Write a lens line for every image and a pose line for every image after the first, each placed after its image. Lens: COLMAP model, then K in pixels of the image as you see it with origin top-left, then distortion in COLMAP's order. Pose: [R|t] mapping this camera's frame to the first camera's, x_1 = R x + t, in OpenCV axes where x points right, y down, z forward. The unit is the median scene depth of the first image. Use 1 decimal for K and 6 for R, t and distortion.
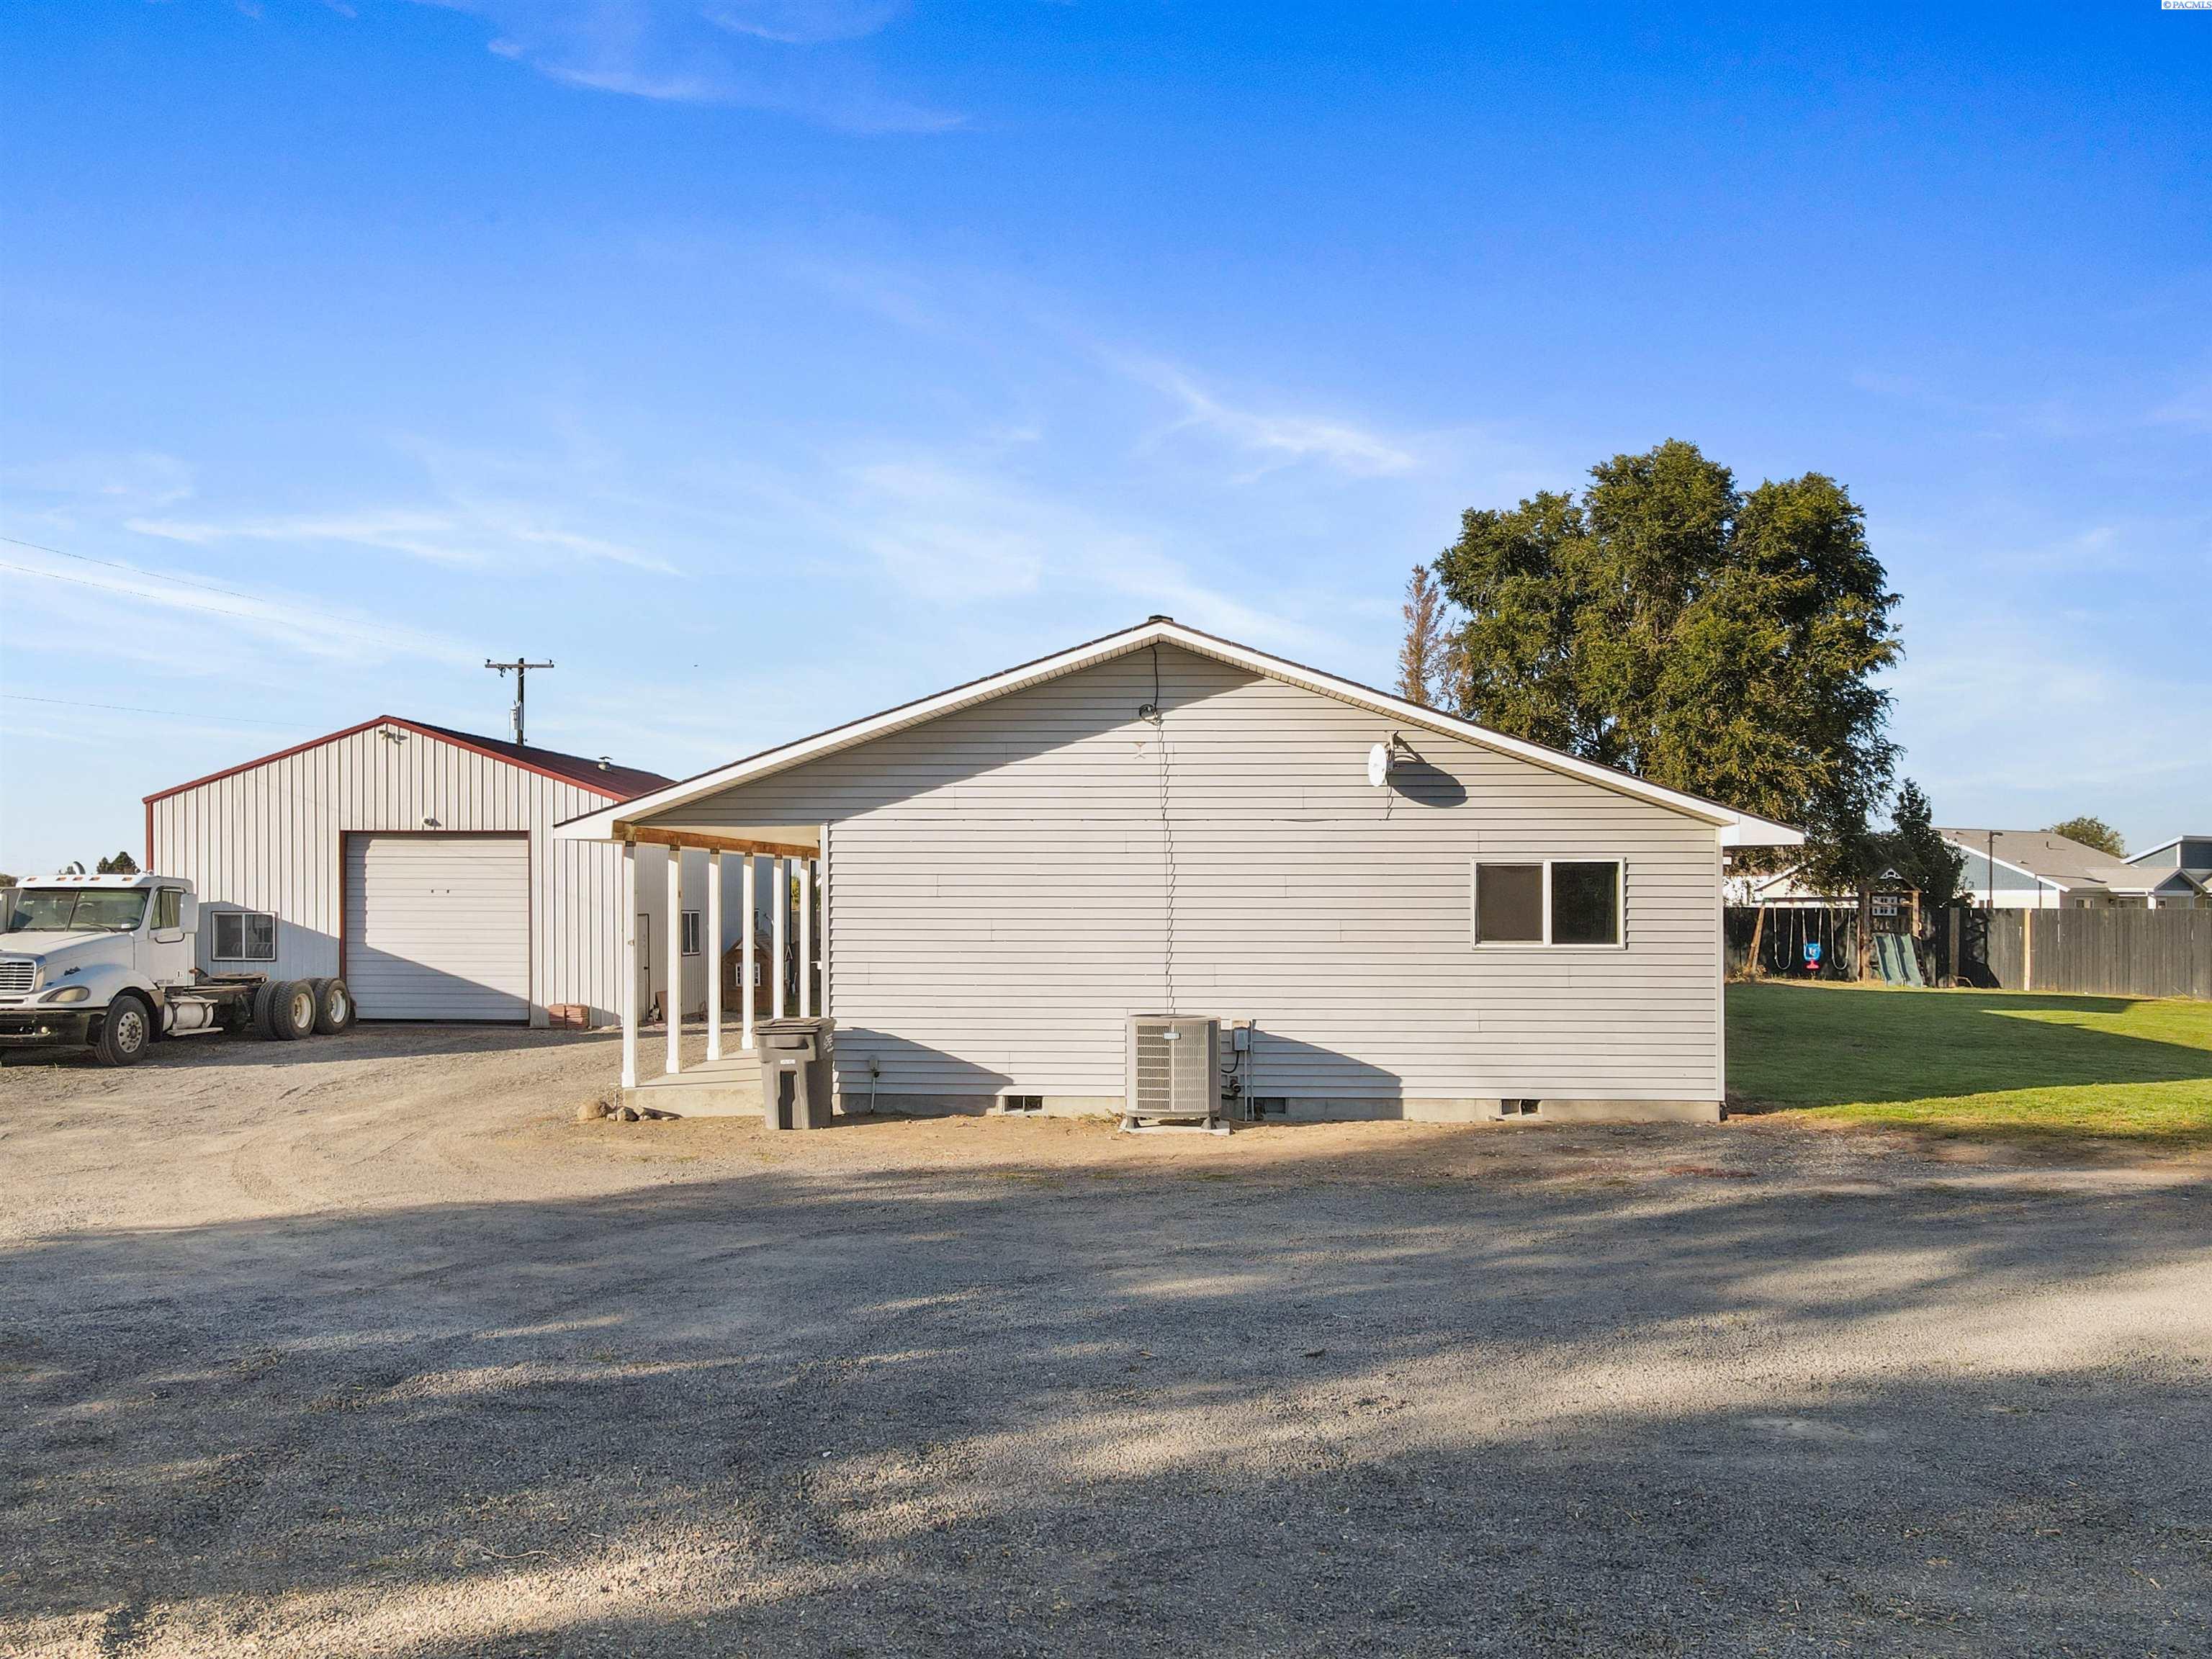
lens RADIAL K [[1690.5, 0, 1116.0], [0, 1690.5, 901.1], [0, 0, 1]] dist [-0.005757, 0.049961]
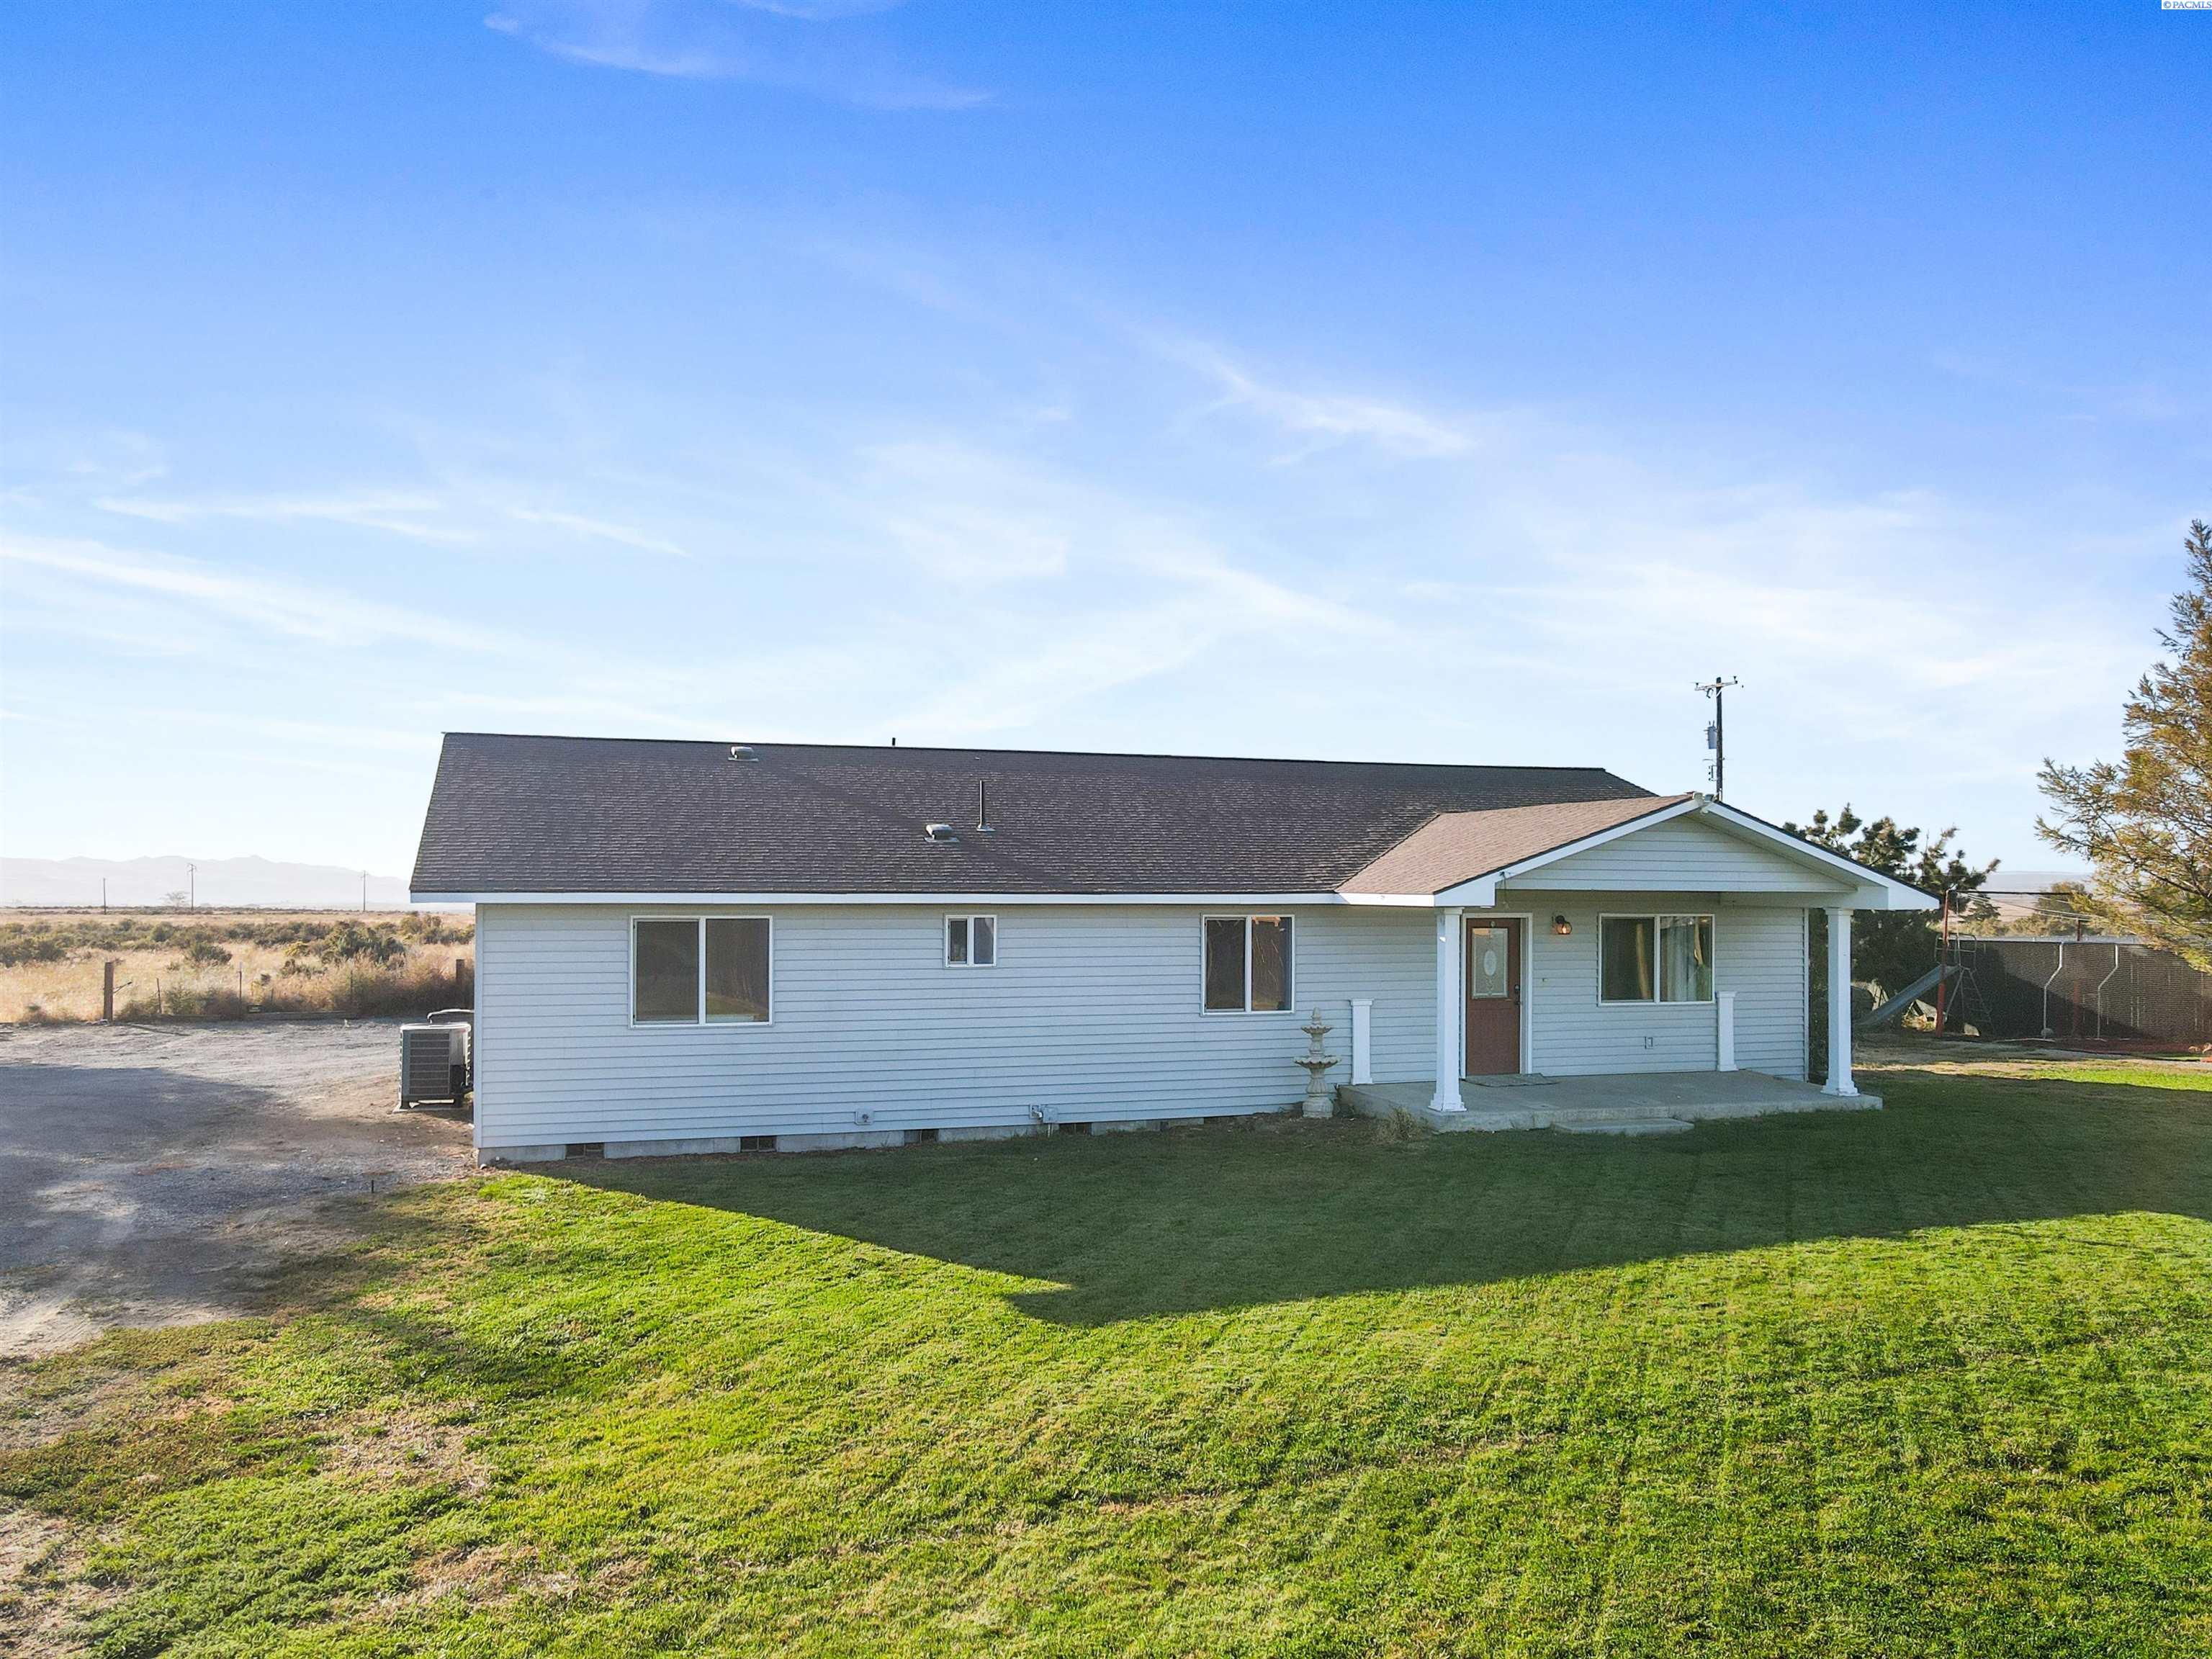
lens RADIAL K [[1690.5, 0, 1116.0], [0, 1690.5, 901.1], [0, 0, 1]] dist [-0.005757, 0.049961]
pose [[0.382049, 0.001353, -0.924141, 1.050863], [-0.002327, 0.999997, 0.000502, -0.024923], [0.924139, 0.001959, 0.382051, 0.693431]]
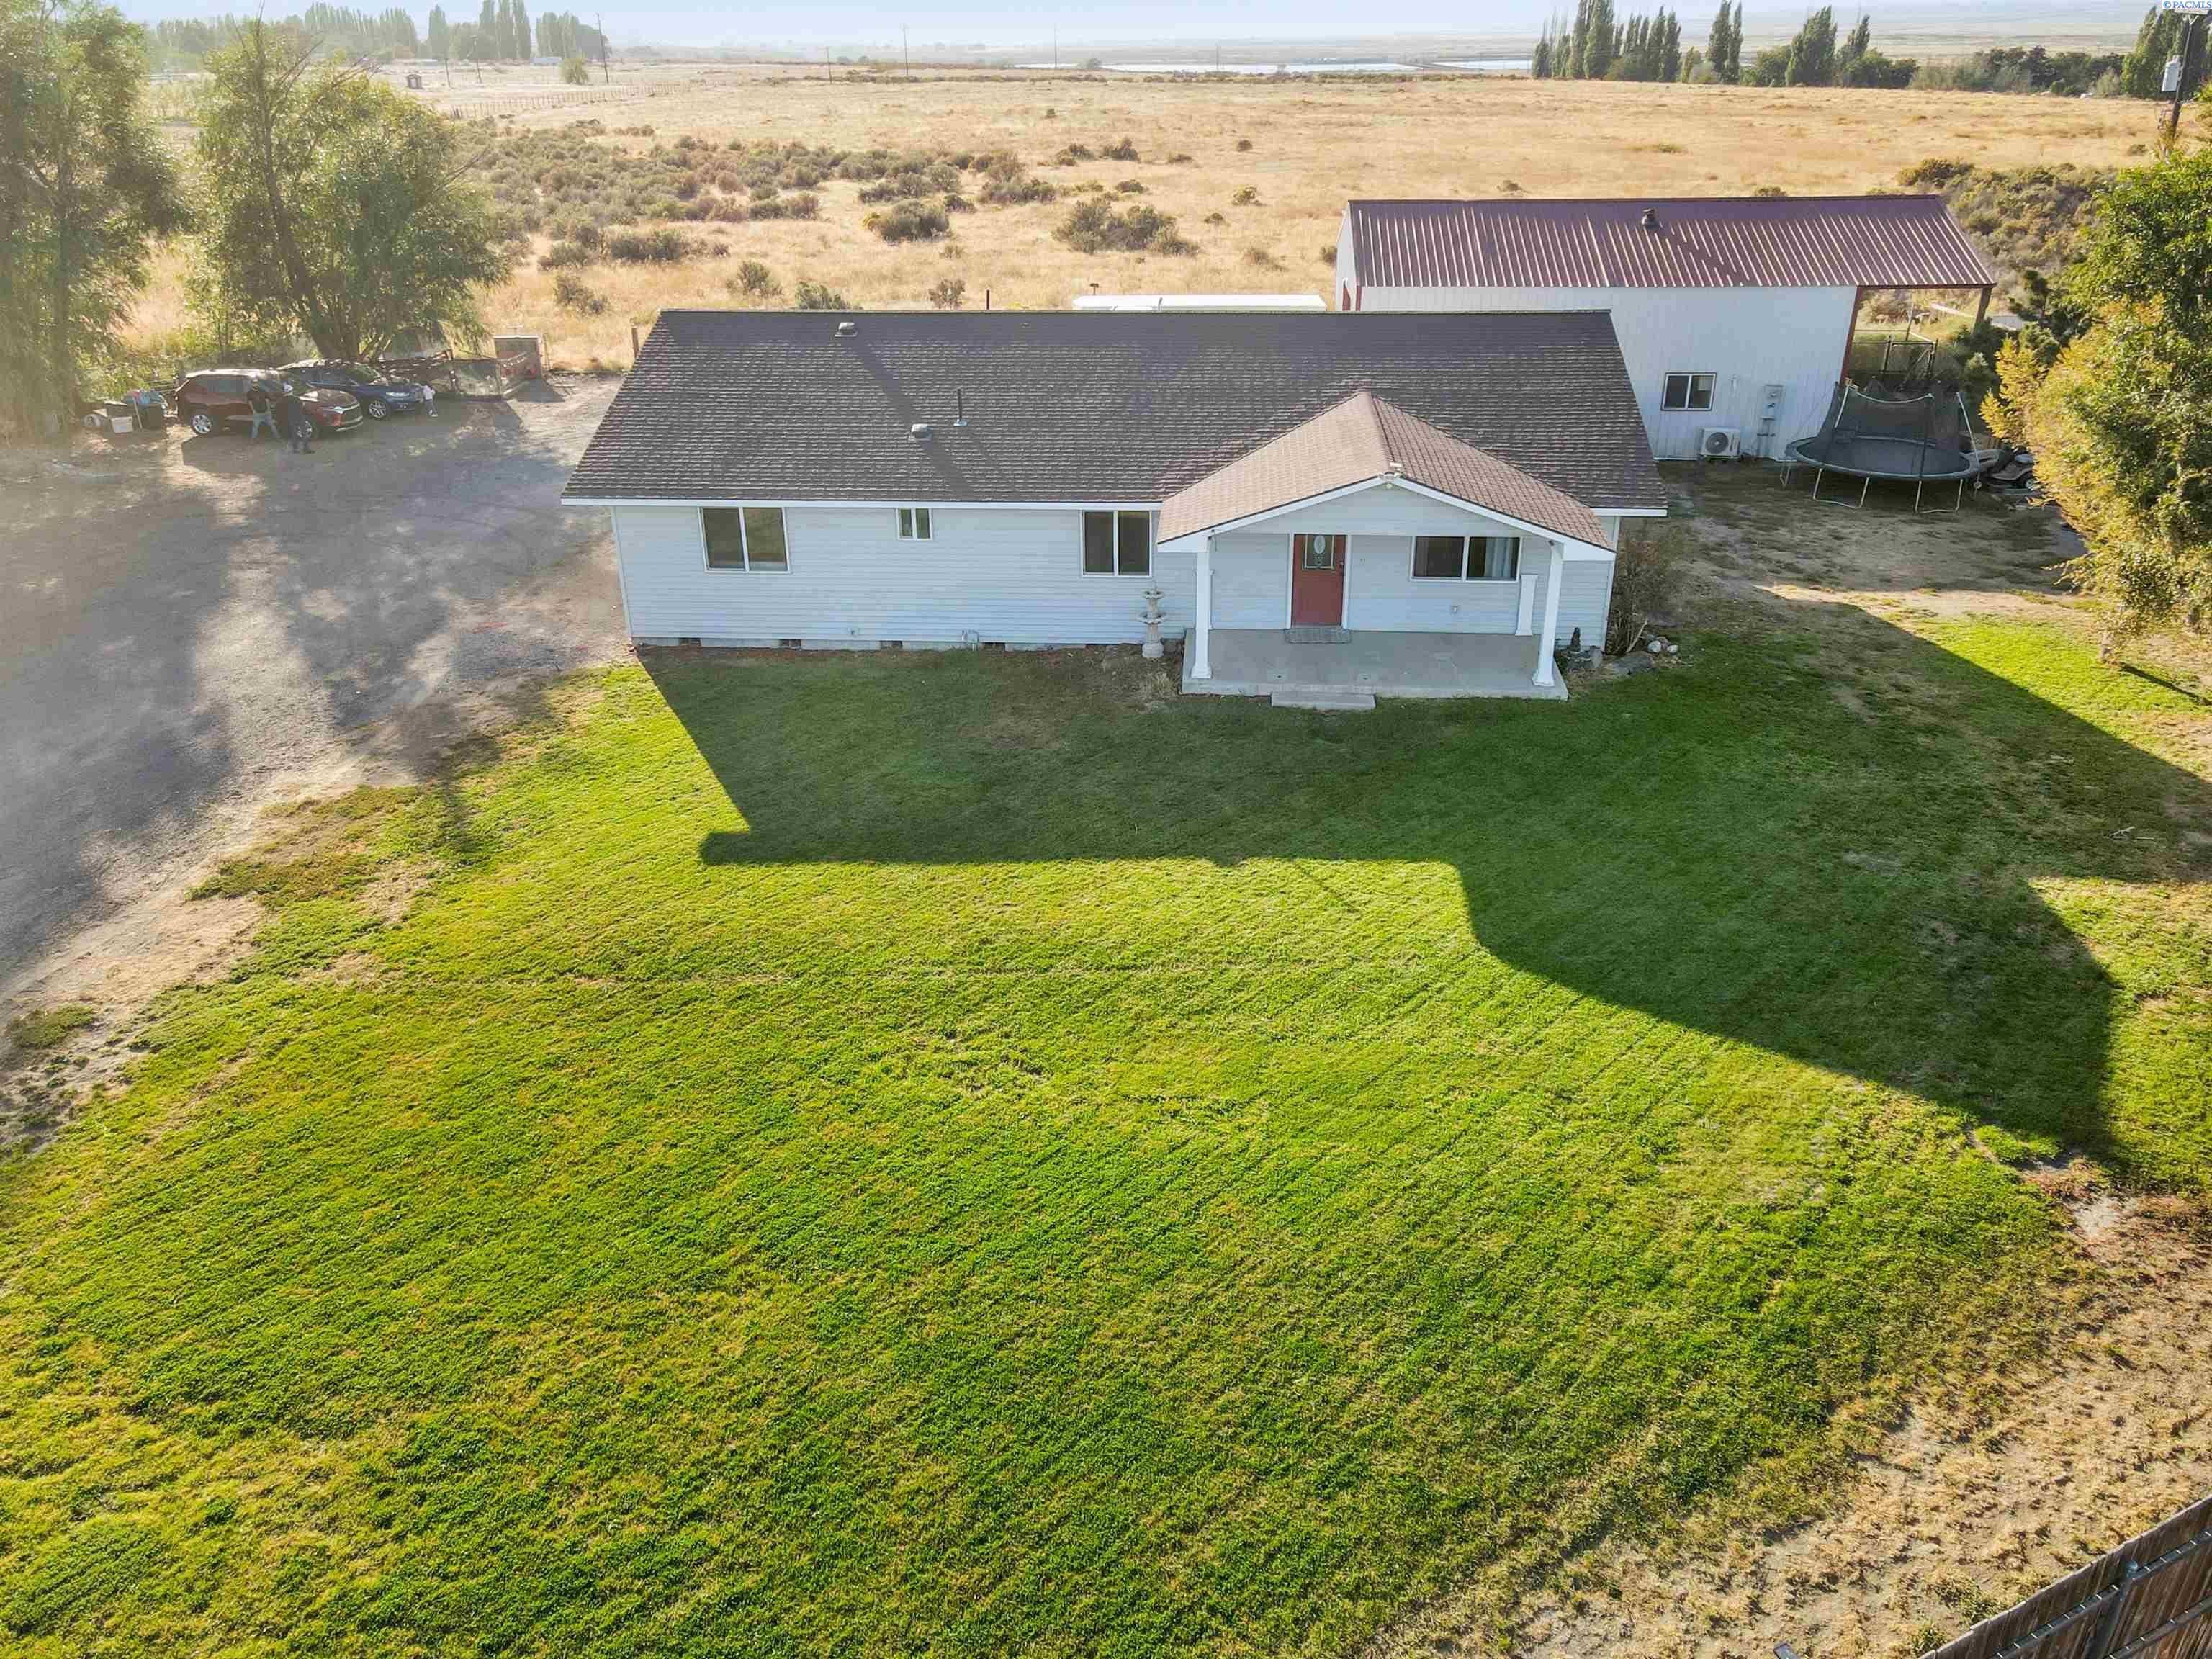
lens RADIAL K [[1637.9, 0, 1095.0], [0, 1637.9, 864.1], [0, 0, 1]] dist [-0.011241, 0.044984]
pose [[-0.016158, 0.452409, -0.891664, 1.424099], [0.008719, 0.891810, 0.452325, -0.314759], [0.999831, -0.000466, -0.018354, 1.088197]]
